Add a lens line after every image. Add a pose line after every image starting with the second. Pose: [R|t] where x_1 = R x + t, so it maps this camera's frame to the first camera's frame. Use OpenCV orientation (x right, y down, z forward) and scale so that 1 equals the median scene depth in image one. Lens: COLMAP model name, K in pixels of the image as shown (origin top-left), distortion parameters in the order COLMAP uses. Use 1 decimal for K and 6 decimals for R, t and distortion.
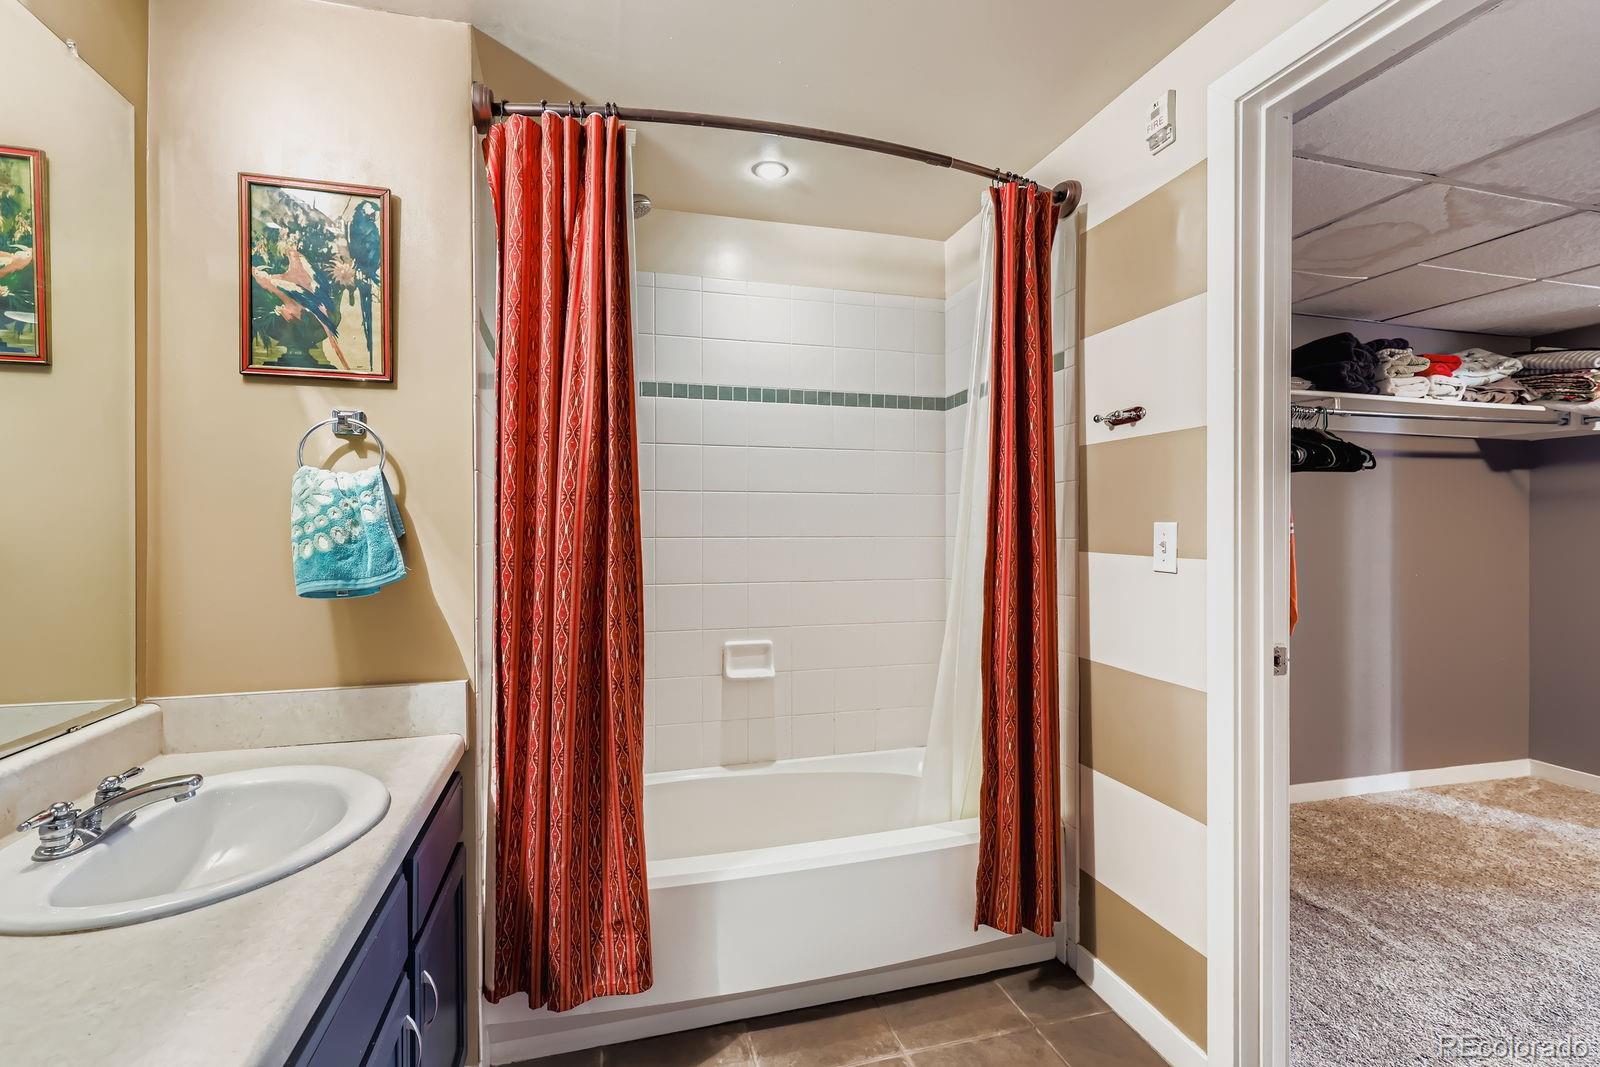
lens RADIAL K [[743.5, 0, 812.2], [0, 743.5, 531.7], [0, 0, 1]] dist [0.003491, -0.002512]
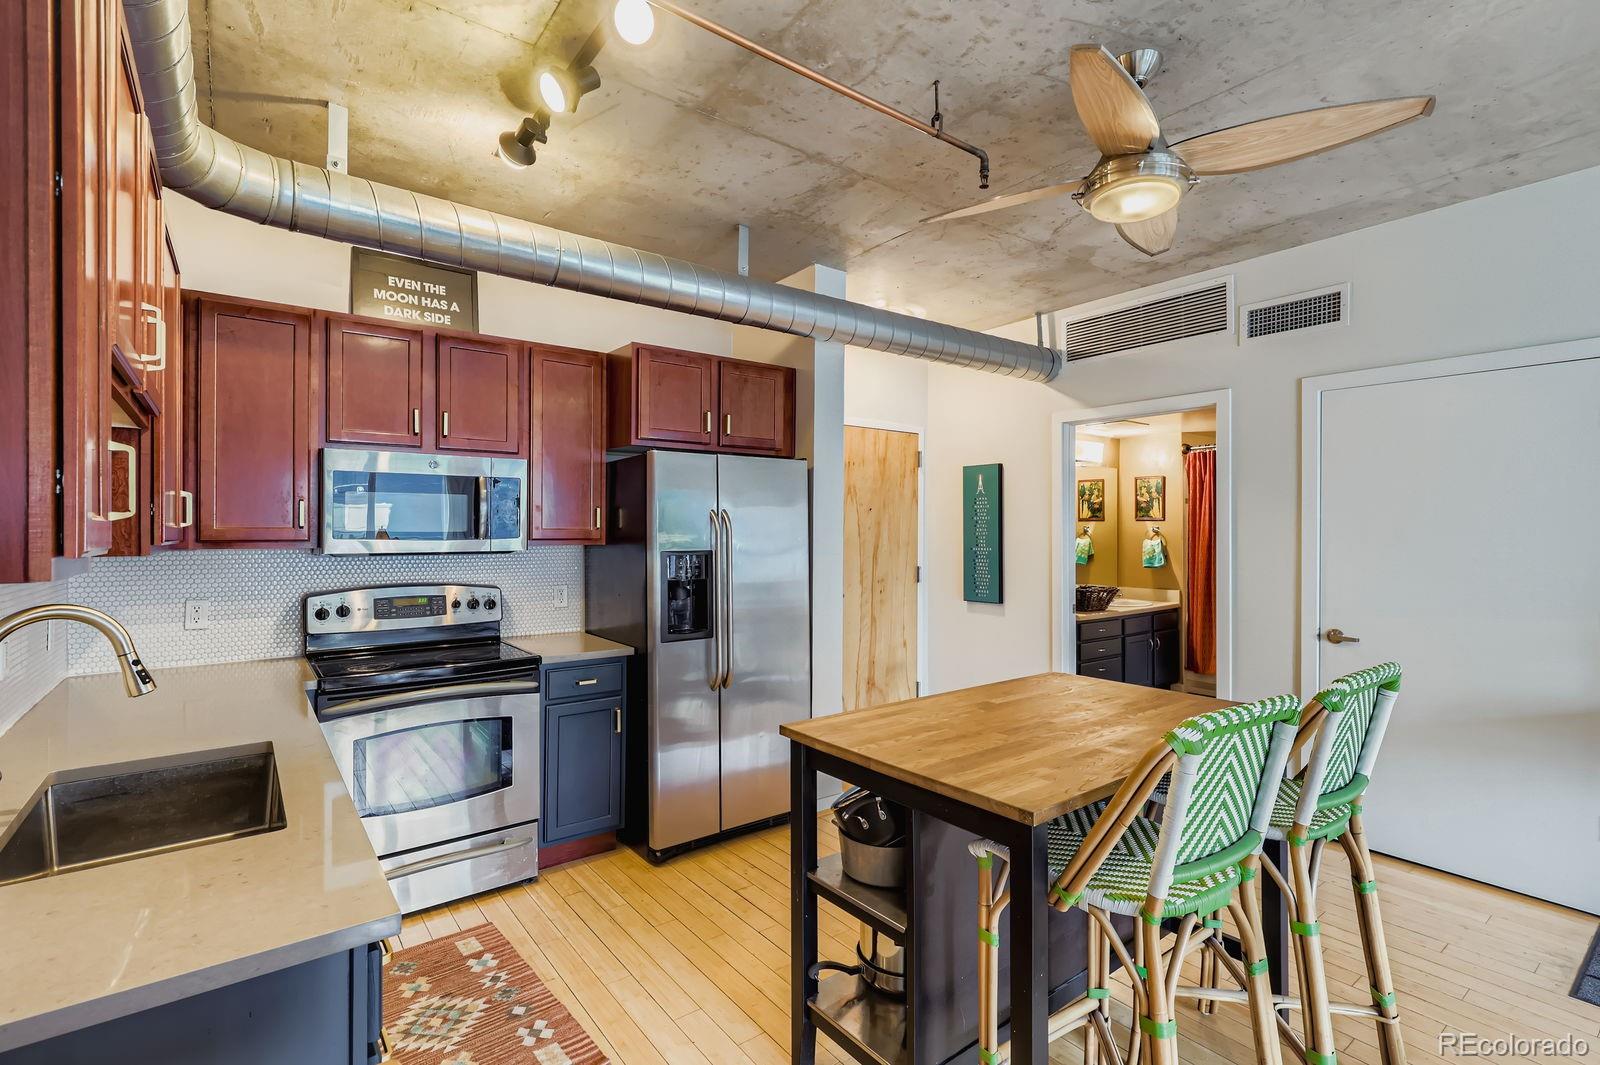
lens RADIAL K [[743.5, 0, 804.7], [0, 743.5, 526.2], [0, 0, 1]] dist [0.003491, -0.002512]
pose [[0.377469, -0.007567, -0.925991, 2.541184], [-0.004249, 0.999942, -0.009903, -0.105675], [0.926012, 0.007673, 0.377415, -2.459210]]
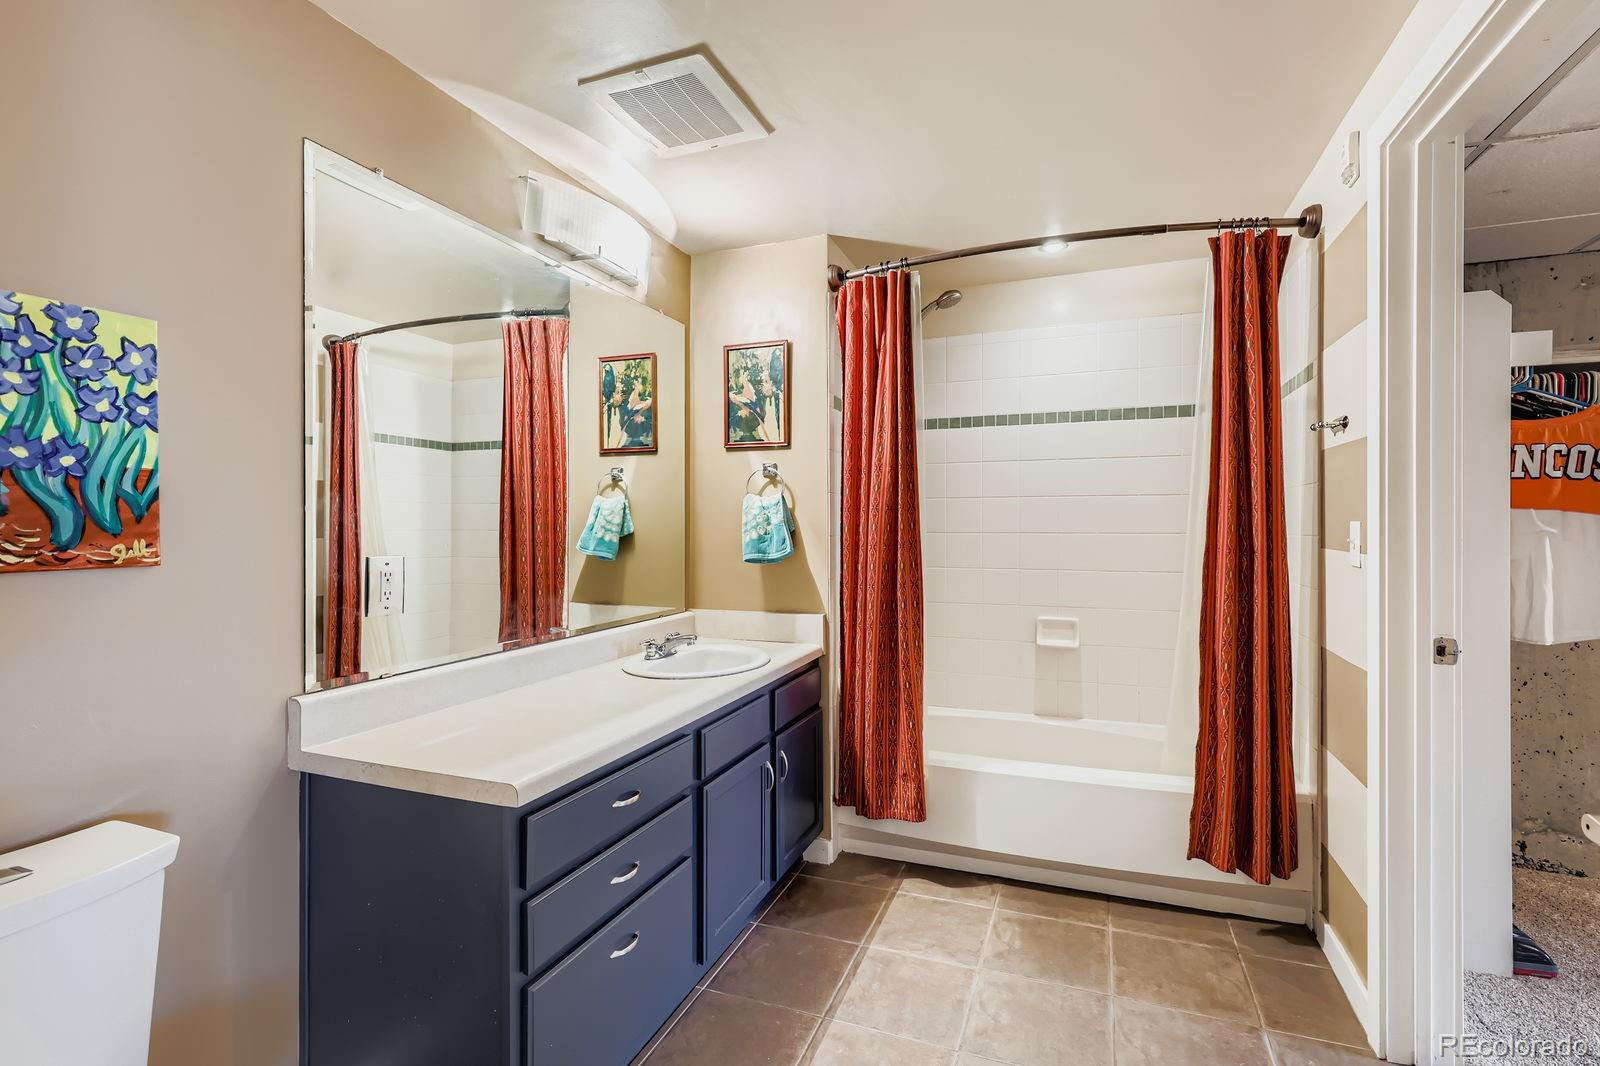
lens RADIAL K [[743.5, 0, 794.8], [0, 743.5, 529.1], [0, 0, 1]] dist [0.003491, -0.002512]
pose [[0.794021, 0.002303, -0.607886, 0.521933], [-0.001496, 0.999997, 0.001836, -0.001831], [0.607889, -0.000548, 0.794022, -0.405605]]
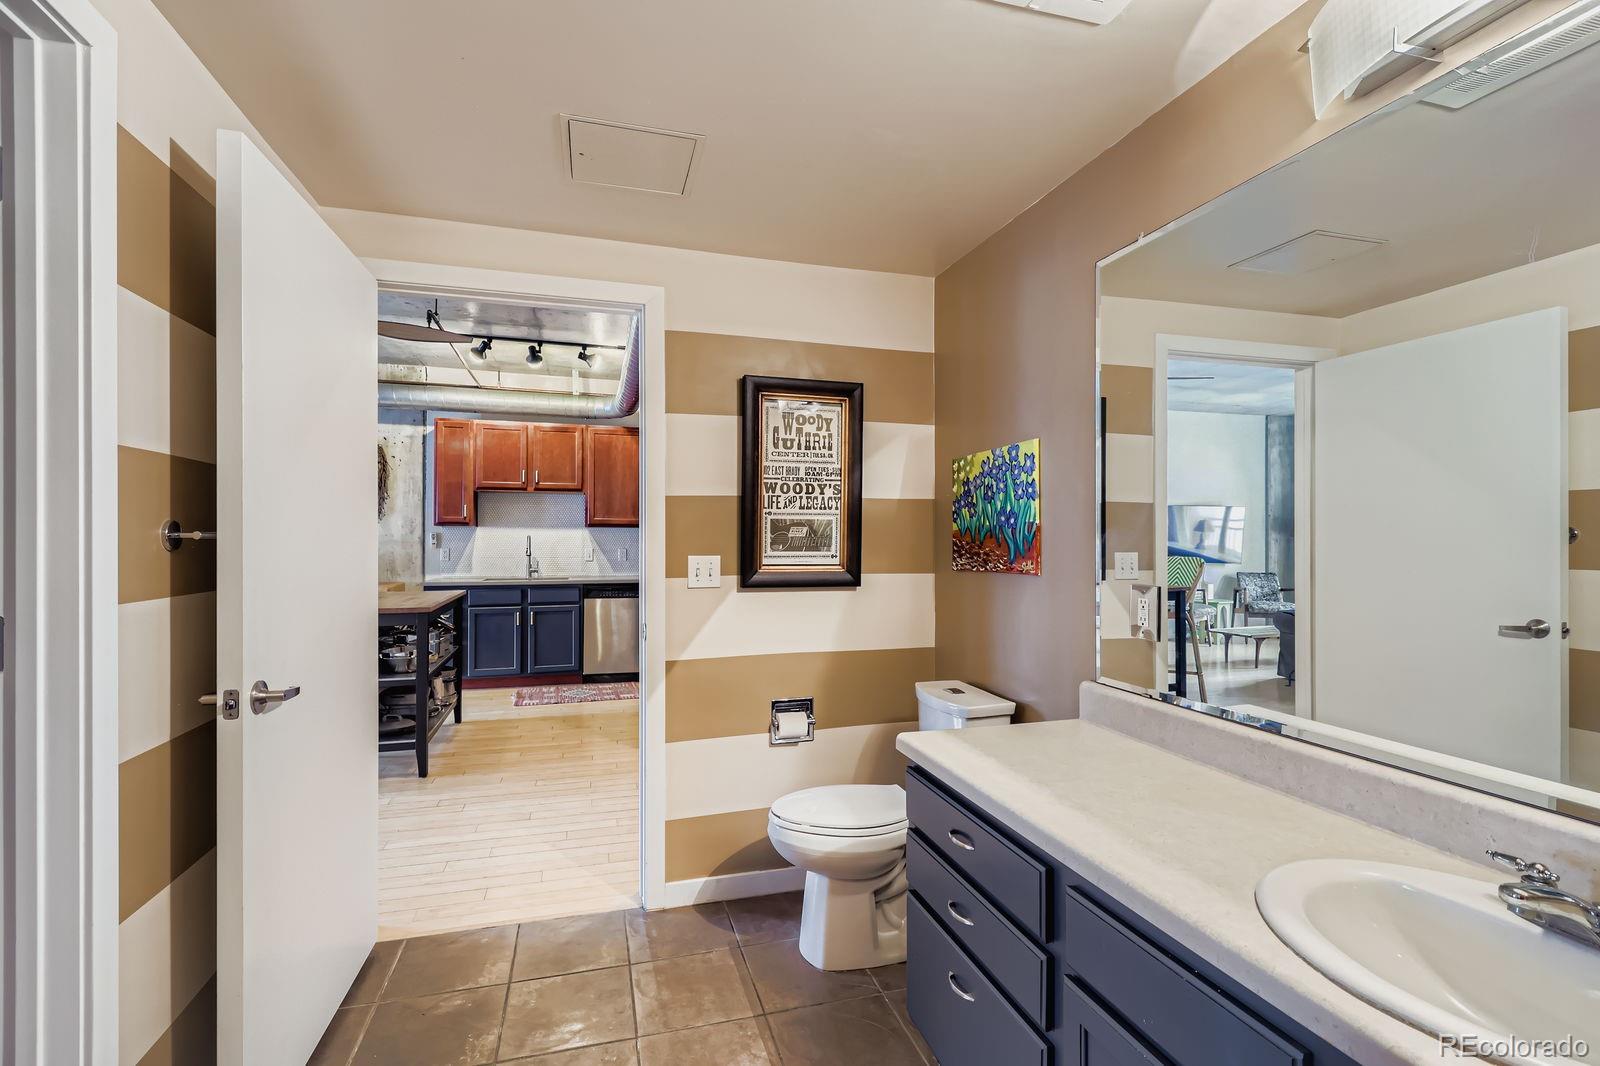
lens RADIAL K [[743.5, 0, 784.3], [0, 743.5, 547.9], [0, 0, 1]] dist [0.003491, -0.002512]
pose [[-0.999863, -0.008650, 0.014130, -0.022229], [-0.008397, 0.999805, 0.017865, -0.032899], [-0.014282, 0.017744, -0.999741, 1.178960]]
